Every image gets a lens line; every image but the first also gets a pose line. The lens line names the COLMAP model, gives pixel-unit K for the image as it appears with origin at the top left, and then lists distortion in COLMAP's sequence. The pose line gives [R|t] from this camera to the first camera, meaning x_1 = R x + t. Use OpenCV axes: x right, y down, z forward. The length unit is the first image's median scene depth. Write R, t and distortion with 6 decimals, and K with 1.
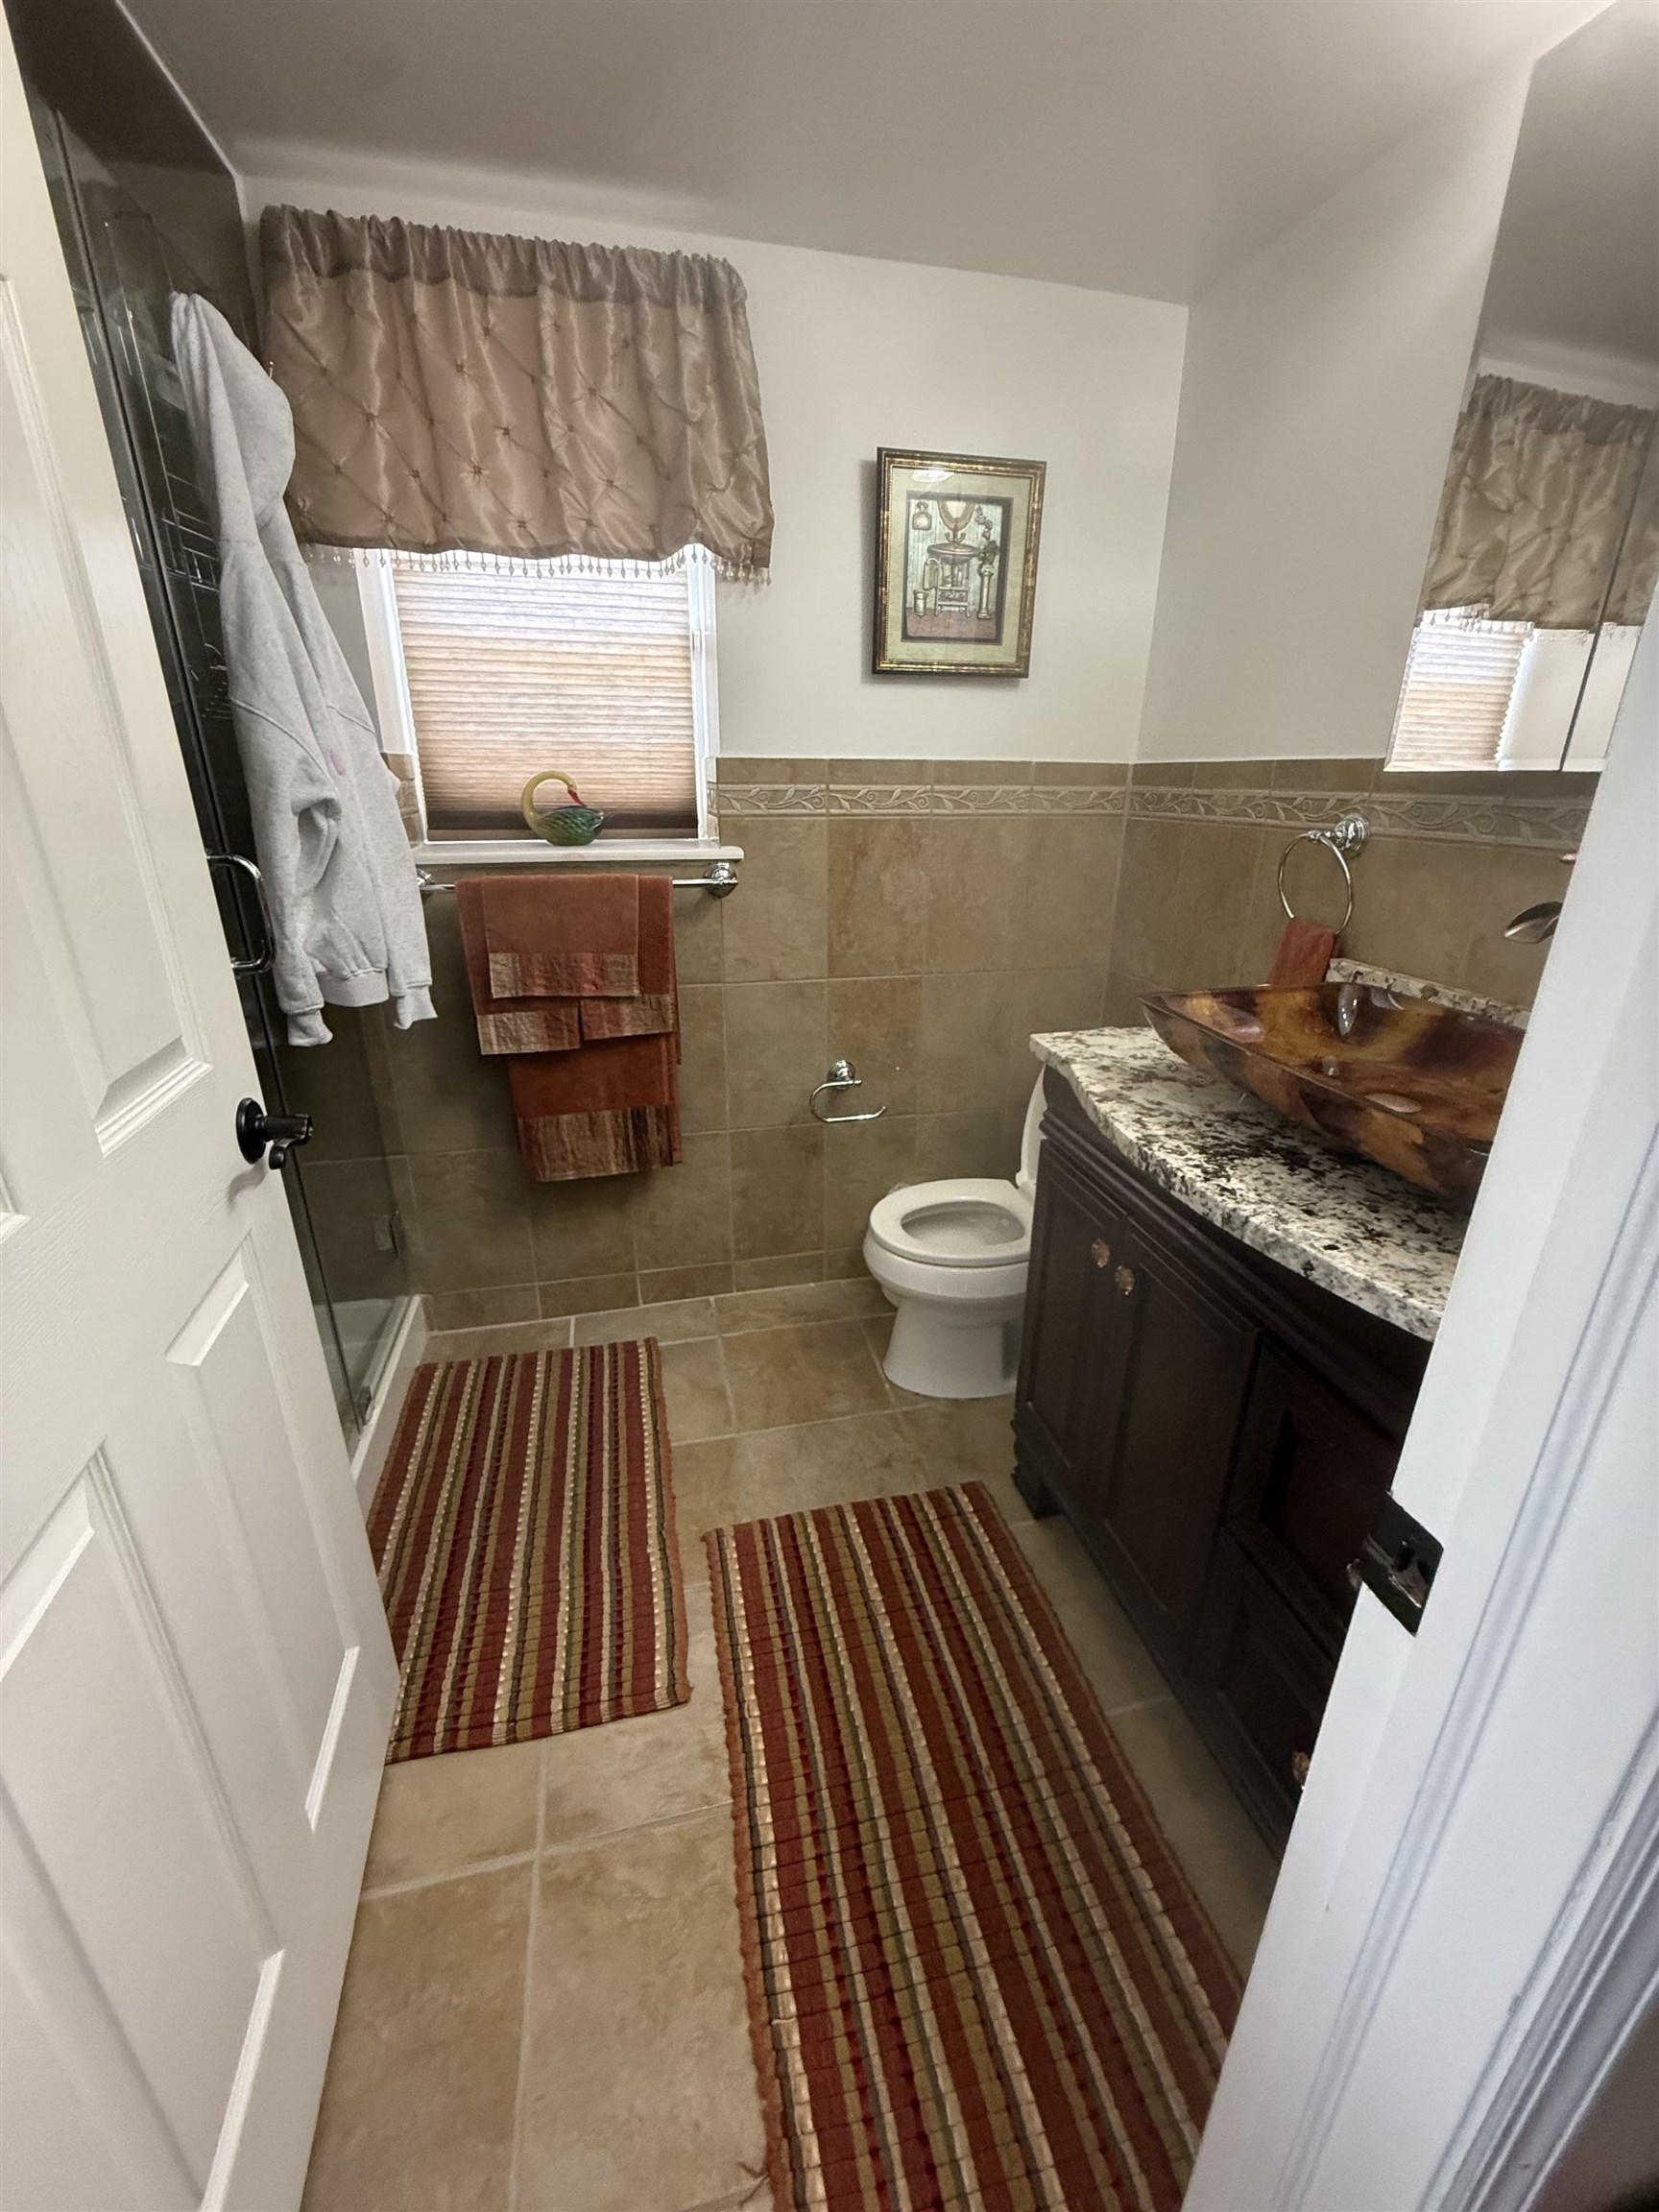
lens RADIAL K [[882.9, 0, 831.9], [0, 882.9, 1100.2], [0, 0, 1]] dist [-0.003030, 0.000238]
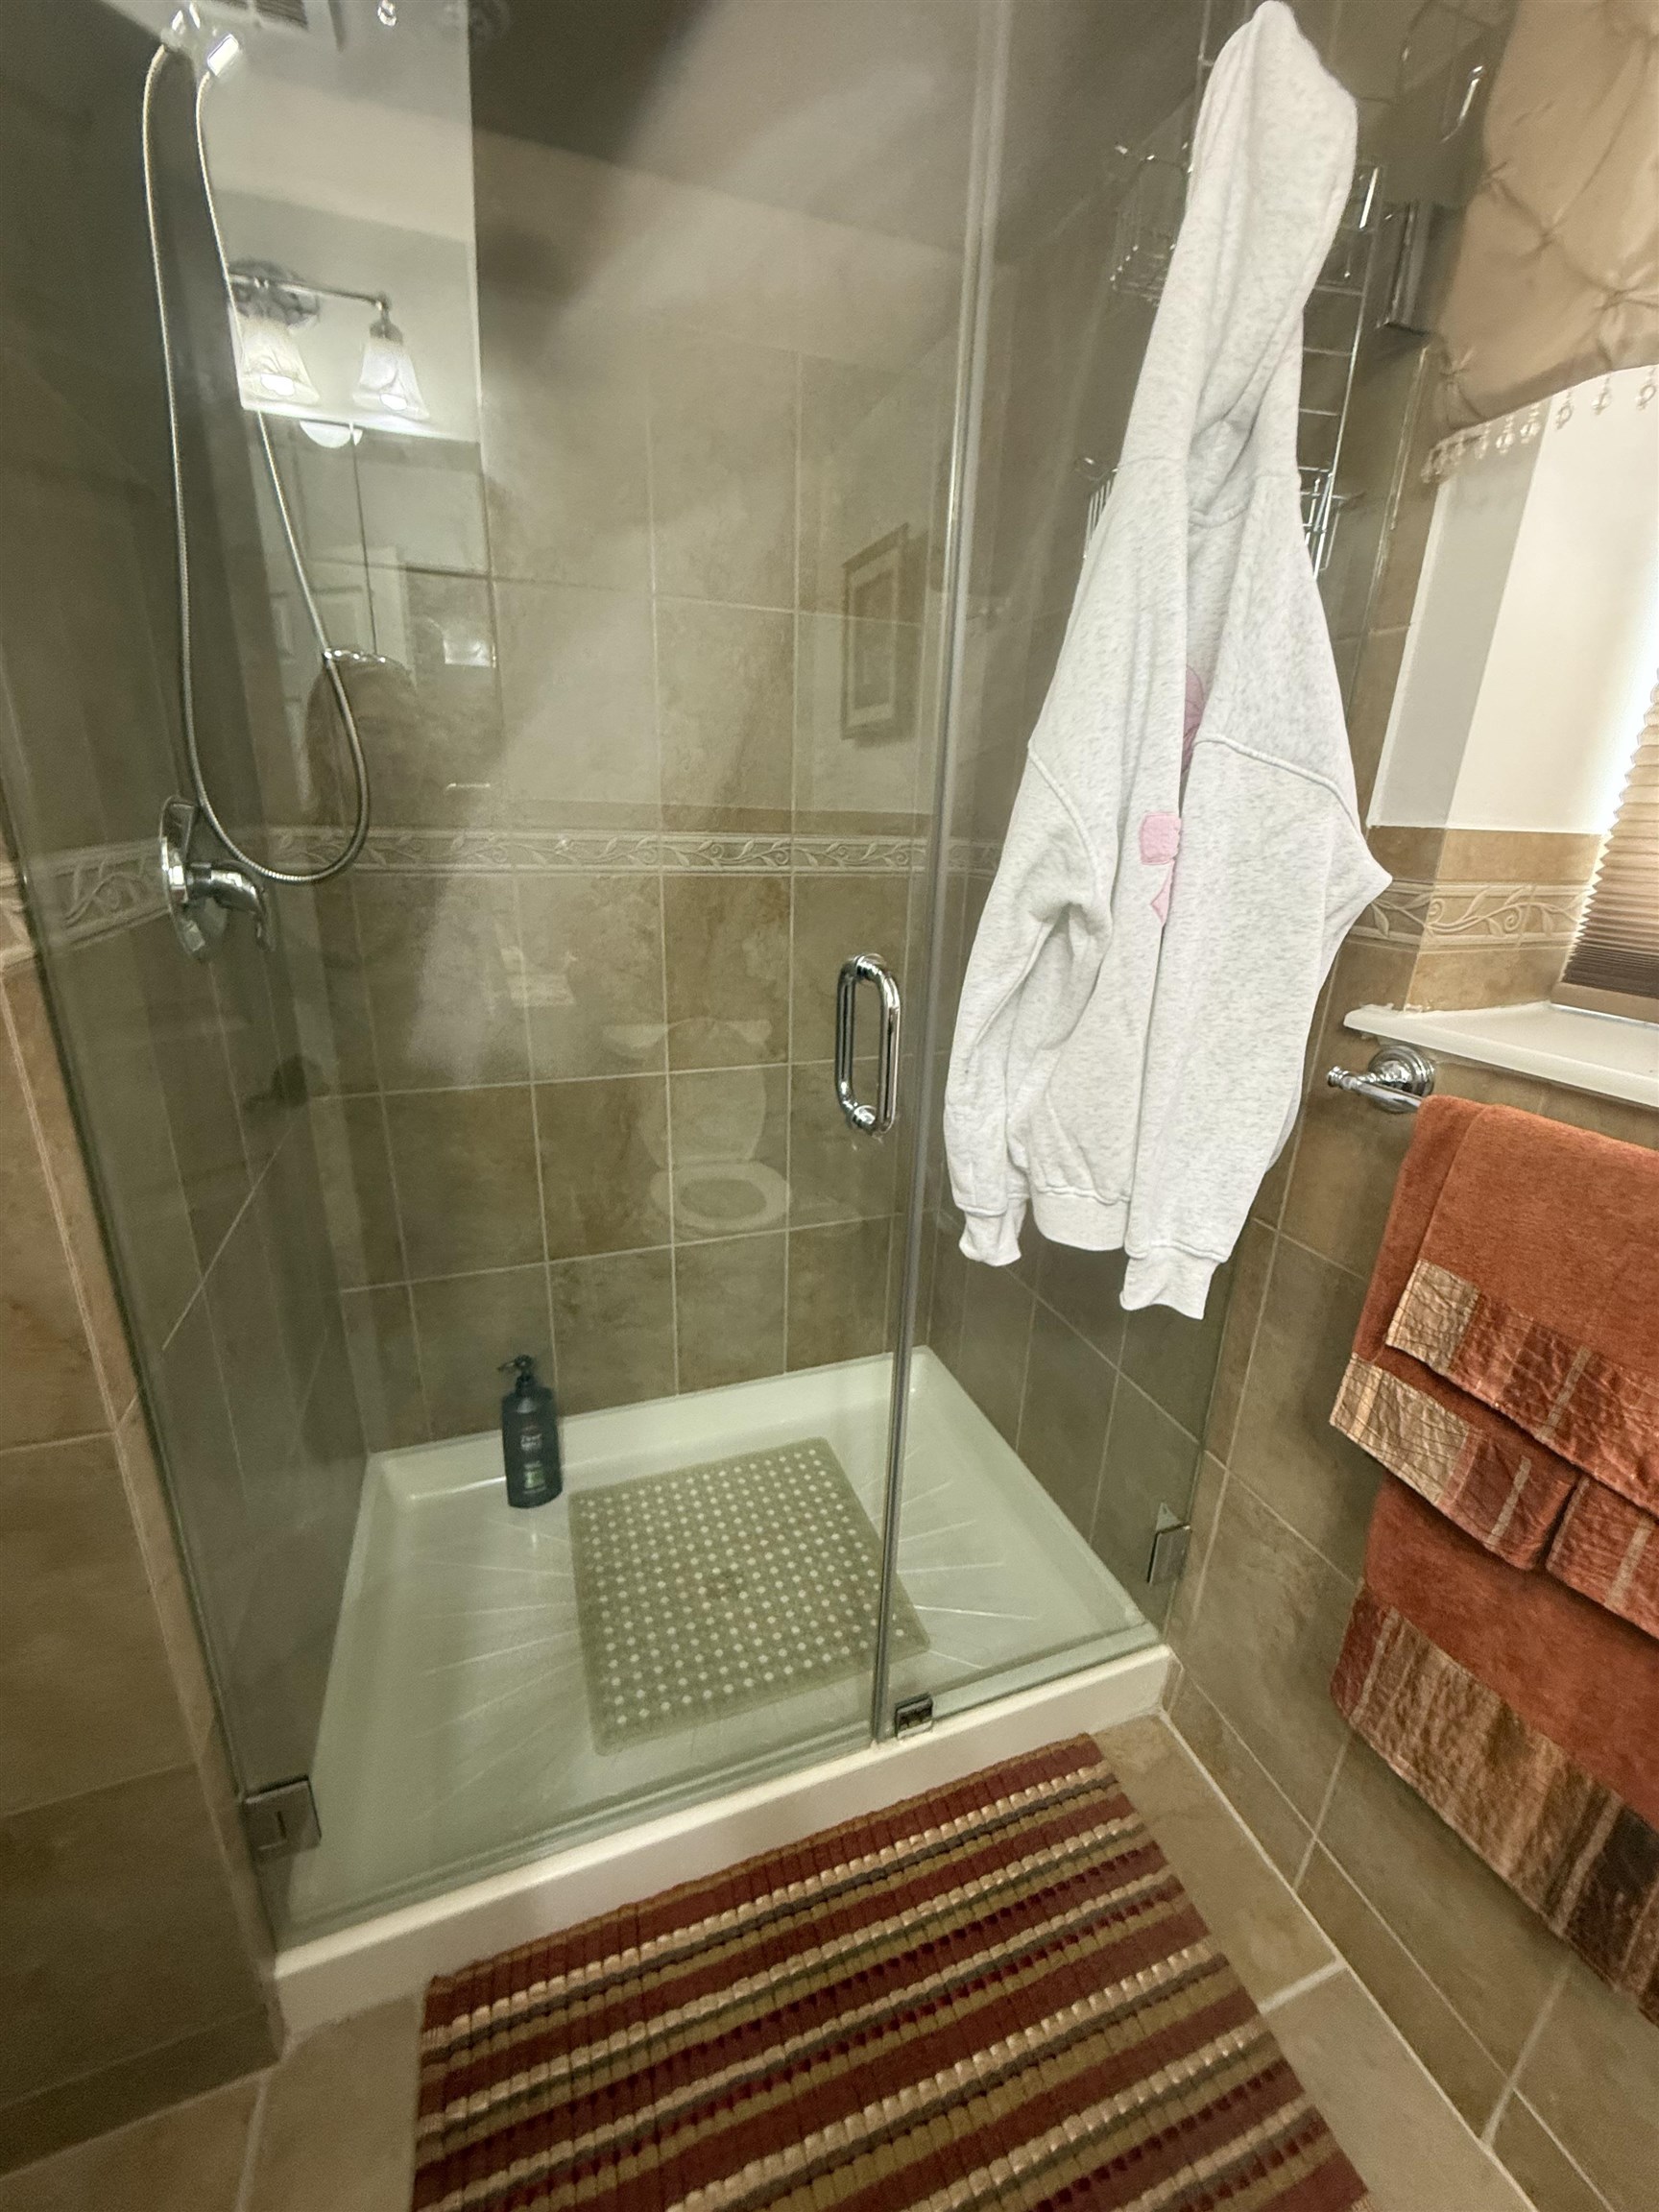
lens RADIAL K [[882.9, 0, 825.1], [0, 882.9, 1101.6], [0, 0, 1]] dist [-0.003030, 0.000238]
pose [[0.118010, 0.307698, -0.944138, -0.018459], [-0.375964, 0.893846, 0.244315, -0.227363], [0.919089, 0.326130, 0.221166, 0.572503]]
